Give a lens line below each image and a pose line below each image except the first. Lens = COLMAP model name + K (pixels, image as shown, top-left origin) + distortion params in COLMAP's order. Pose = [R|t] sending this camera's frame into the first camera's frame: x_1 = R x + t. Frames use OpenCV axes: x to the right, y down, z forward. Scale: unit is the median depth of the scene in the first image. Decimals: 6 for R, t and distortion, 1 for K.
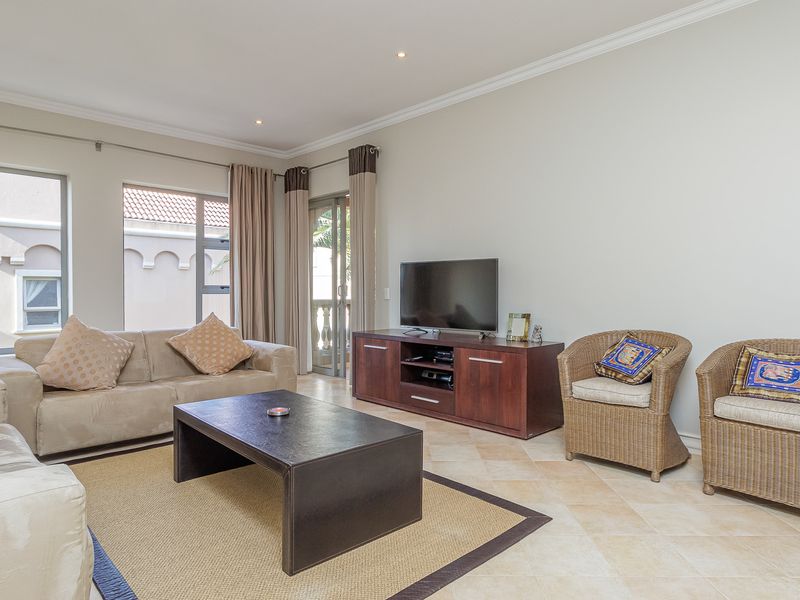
lens RADIAL K [[505.2, 0, 399.2], [0, 505.2, 300.5], [0, 0, 1]] dist [0.002997, 0.013831]
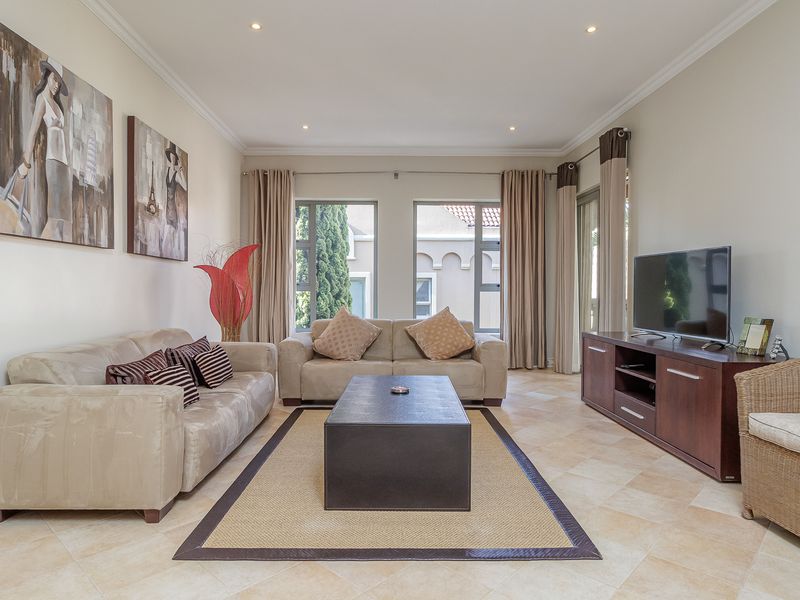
lens RADIAL K [[505.2, 0, 396.1], [0, 505.2, 296.7], [0, 0, 1]] dist [0.002997, 0.013831]
pose [[0.732319, 0.013344, -0.680831, 0.285288], [-0.017905, 0.999840, 0.000337, 0.002200], [0.680726, 0.011944, 0.732441, 0.069526]]
